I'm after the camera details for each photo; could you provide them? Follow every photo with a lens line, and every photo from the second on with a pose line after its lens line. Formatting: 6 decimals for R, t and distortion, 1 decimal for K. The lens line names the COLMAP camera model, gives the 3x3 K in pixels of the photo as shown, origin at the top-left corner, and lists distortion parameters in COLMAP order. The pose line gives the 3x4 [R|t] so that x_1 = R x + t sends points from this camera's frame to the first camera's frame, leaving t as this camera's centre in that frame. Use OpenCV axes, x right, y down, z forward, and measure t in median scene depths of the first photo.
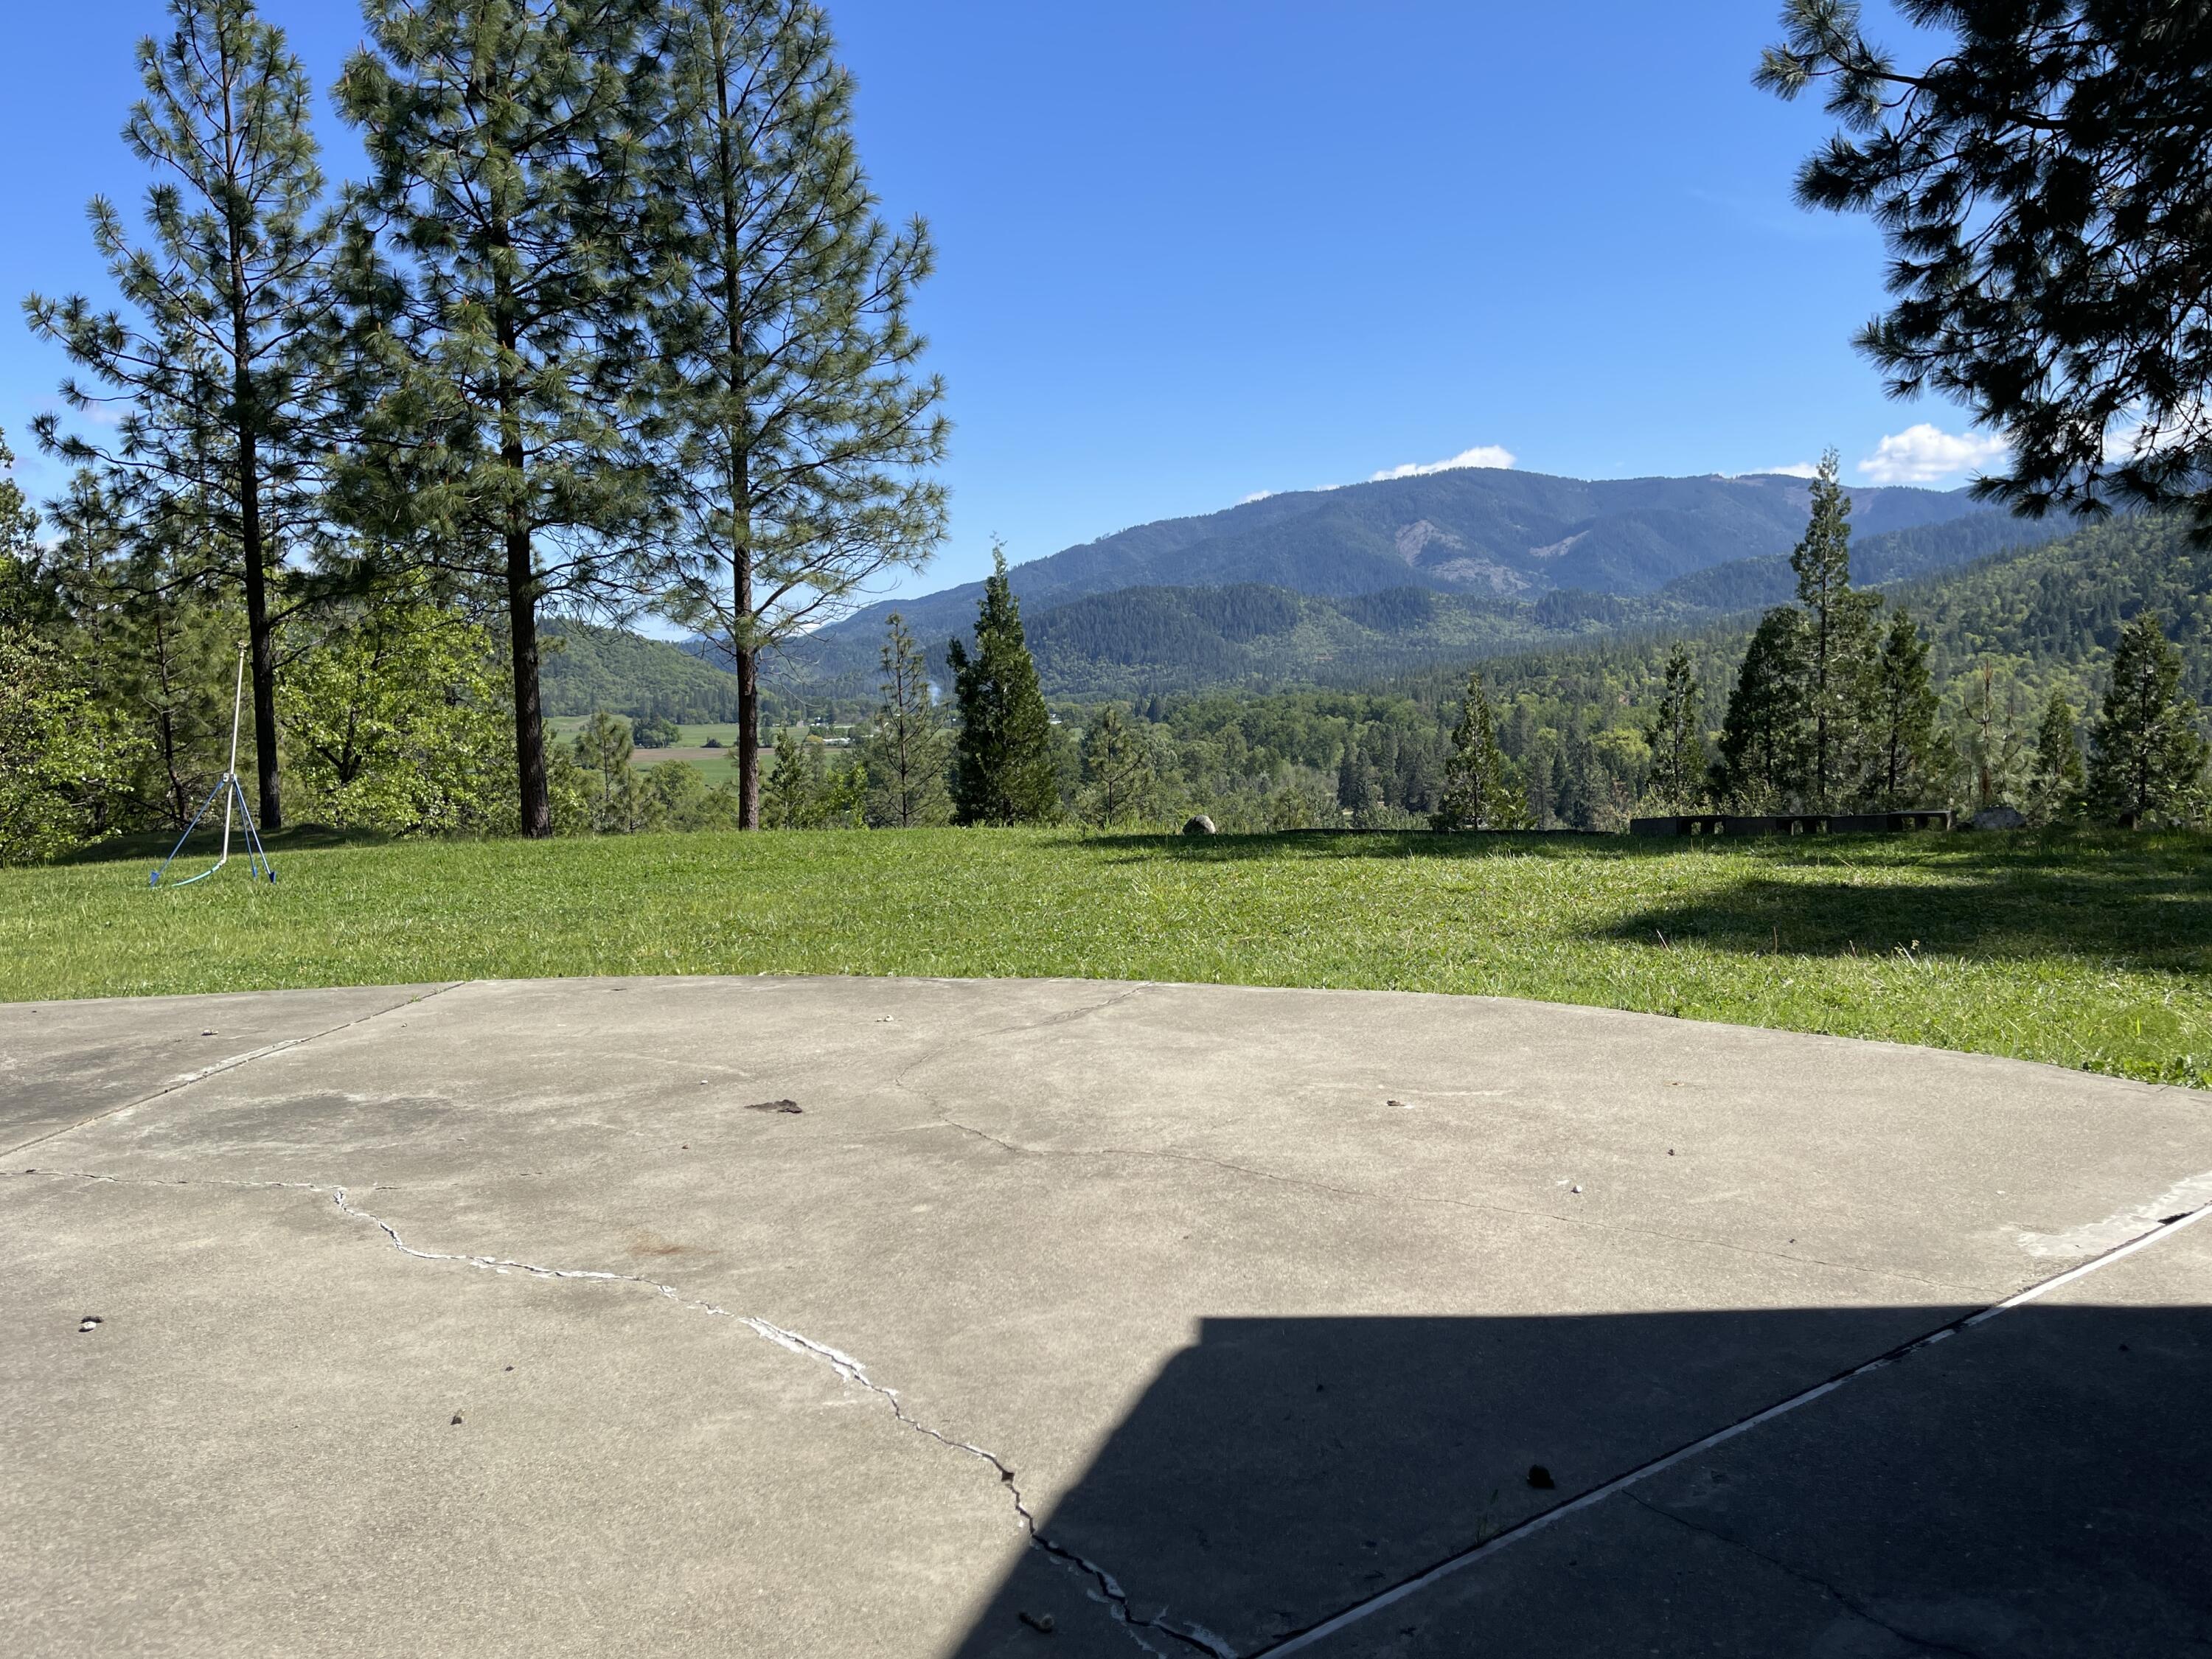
lens RADIAL K [[1655.3, 0, 1109.7], [0, 1655.3, 839.8], [0, 0, 1]] dist [0.068084, -0.090838]
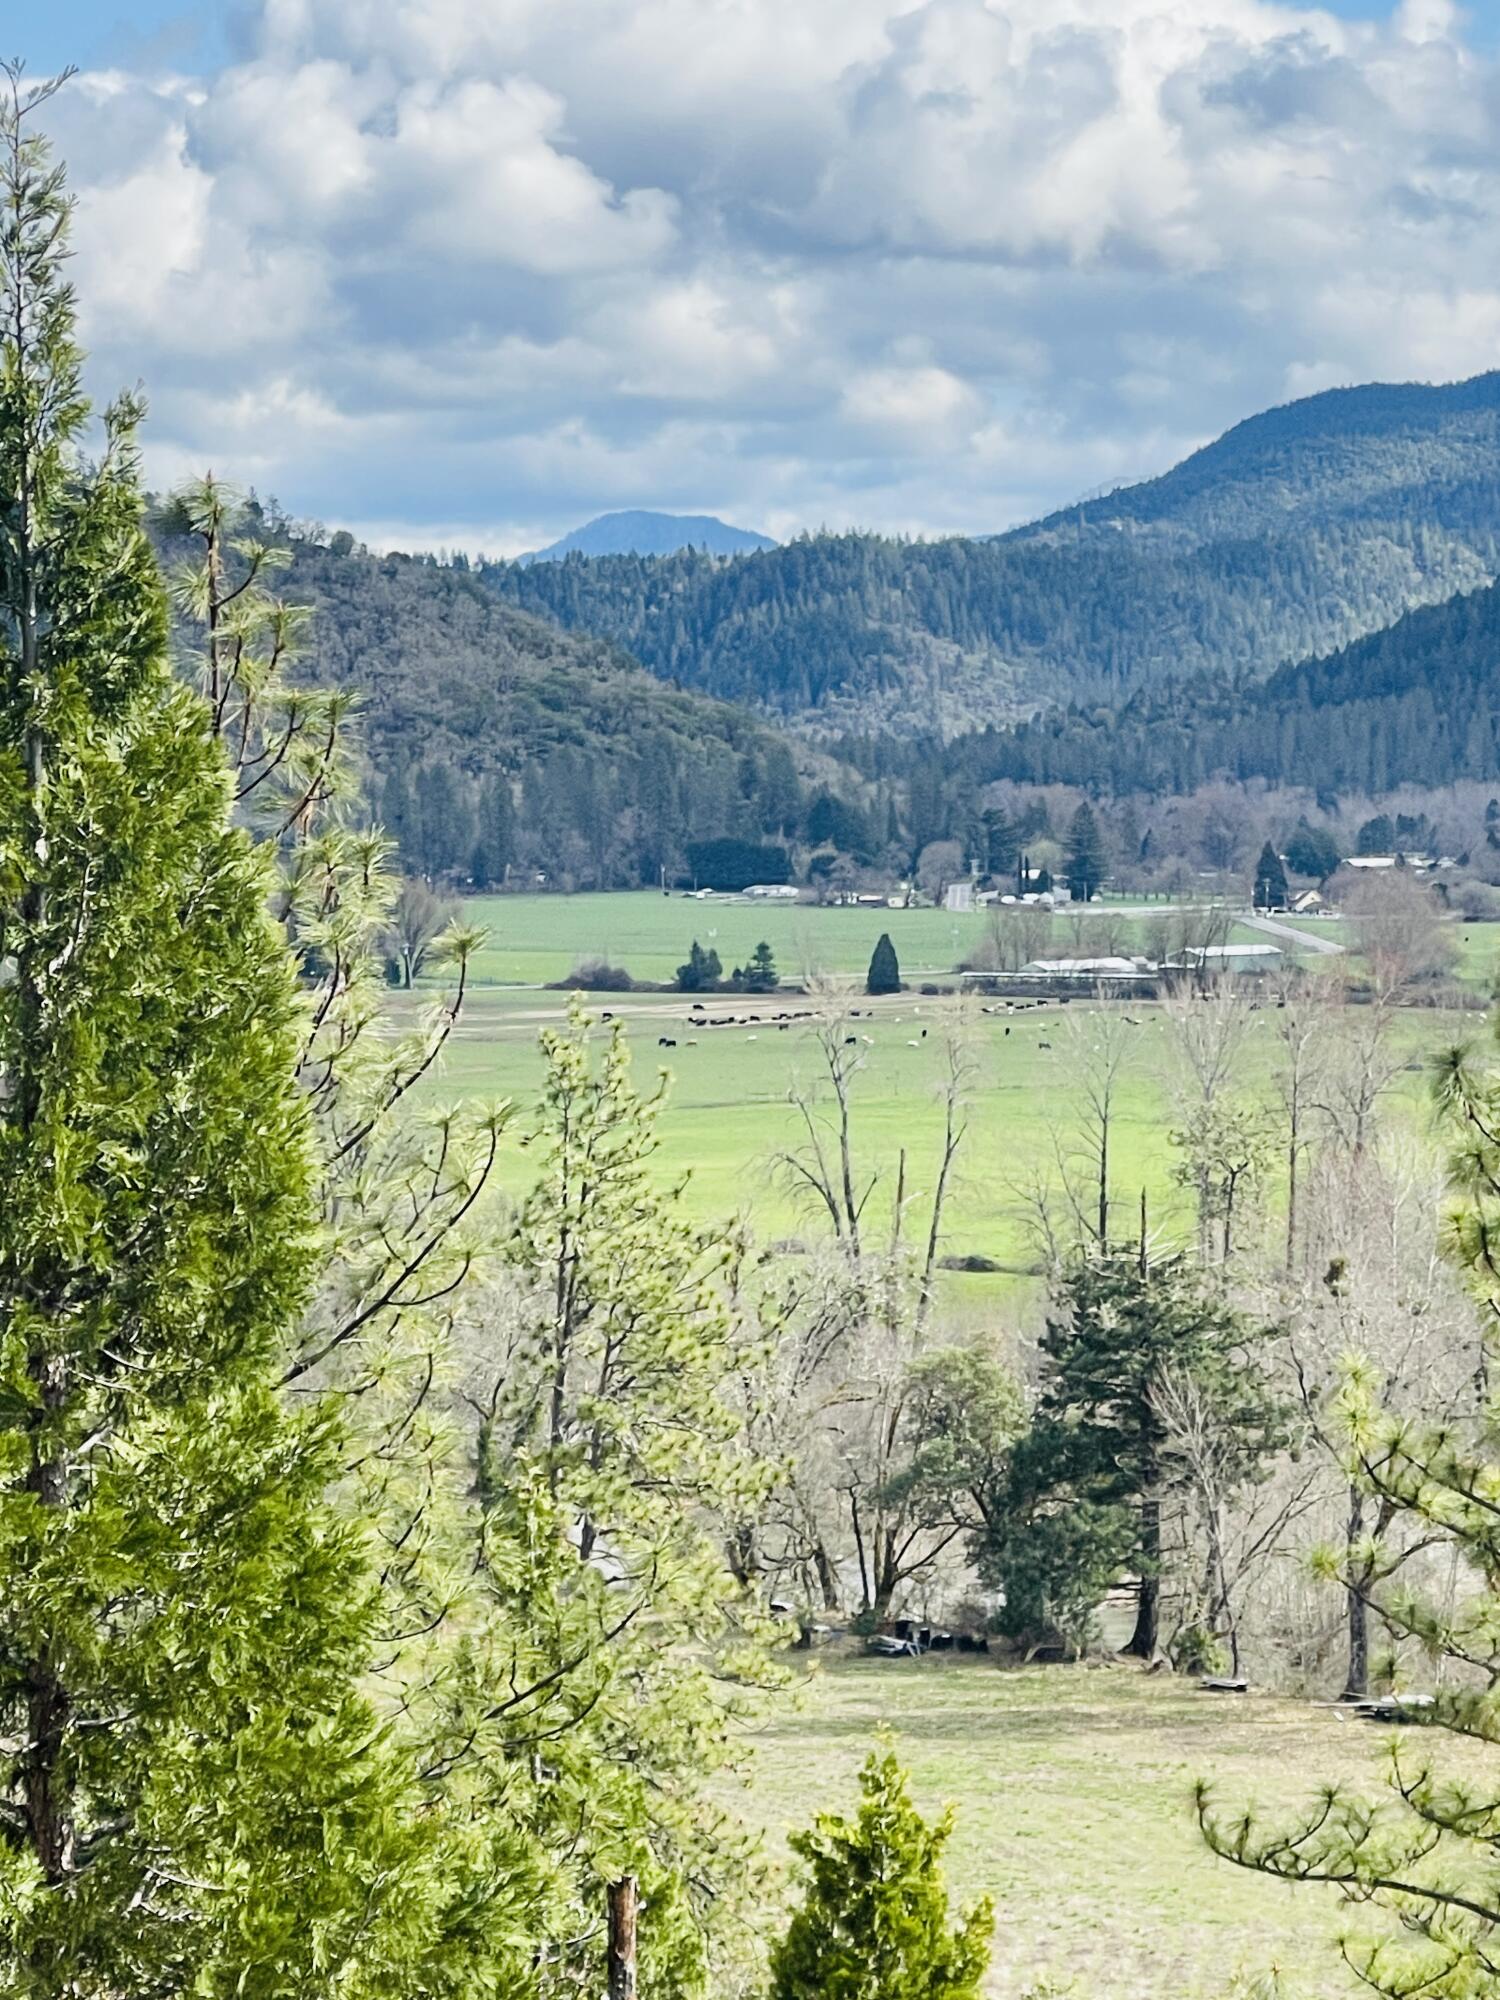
lens RADIAL K [[6965.2, 0, 748.8], [0, 6965.2, 997.3], [0, 0, 1]] dist [0.140616, 0.000000]
pose [[0.976839, 0.015386, -0.213422, 0.242403], [-0.027263, 0.998232, -0.052818, -0.081606], [0.212232, 0.057413, 0.975531, 0.533439]]
